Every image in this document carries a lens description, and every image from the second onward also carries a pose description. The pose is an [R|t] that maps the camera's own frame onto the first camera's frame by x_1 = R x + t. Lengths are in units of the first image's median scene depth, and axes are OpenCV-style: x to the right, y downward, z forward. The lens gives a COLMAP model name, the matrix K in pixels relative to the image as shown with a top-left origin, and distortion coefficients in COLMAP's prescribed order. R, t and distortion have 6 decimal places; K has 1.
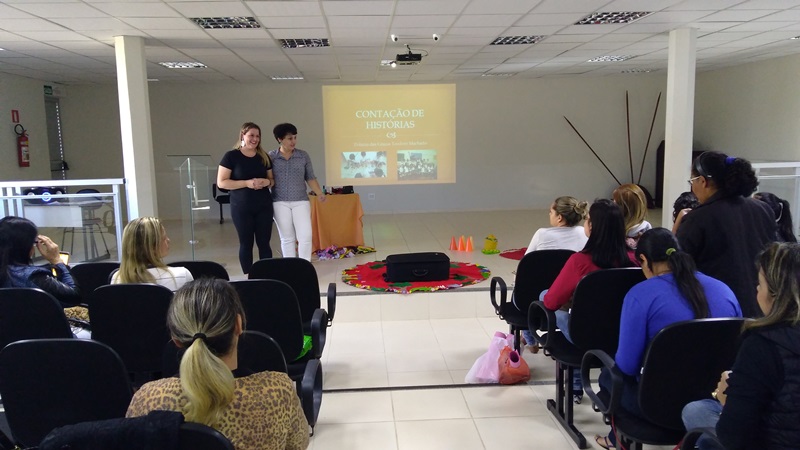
lens RADIAL K [[664.9, 0, 430.2], [0, 664.9, 234.7], [0, 0, 1]] dist [0.086305, -0.001123]
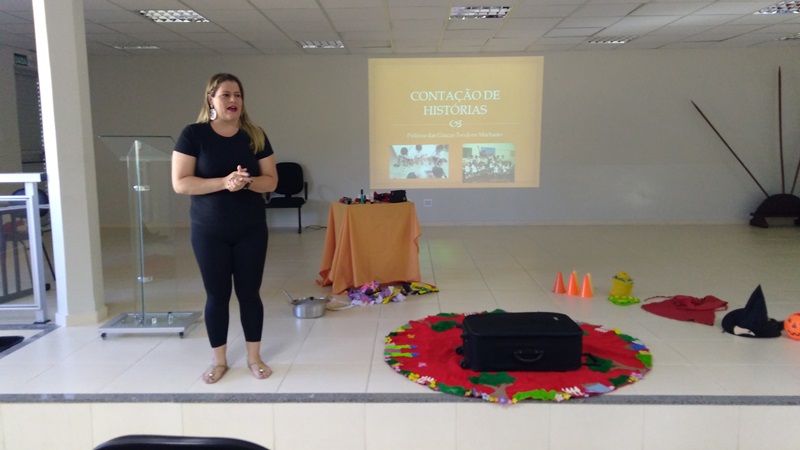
lens RADIAL K [[663.1, 0, 400.0], [0, 663.1, 225.0], [0, 0, 1]] dist [0.000371, -0.000349]
pose [[0.992934, 0.025948, -0.115797, -0.040256], [-0.027985, 0.999480, -0.016004, -0.024899], [0.115321, 0.019131, 0.993144, 0.311104]]
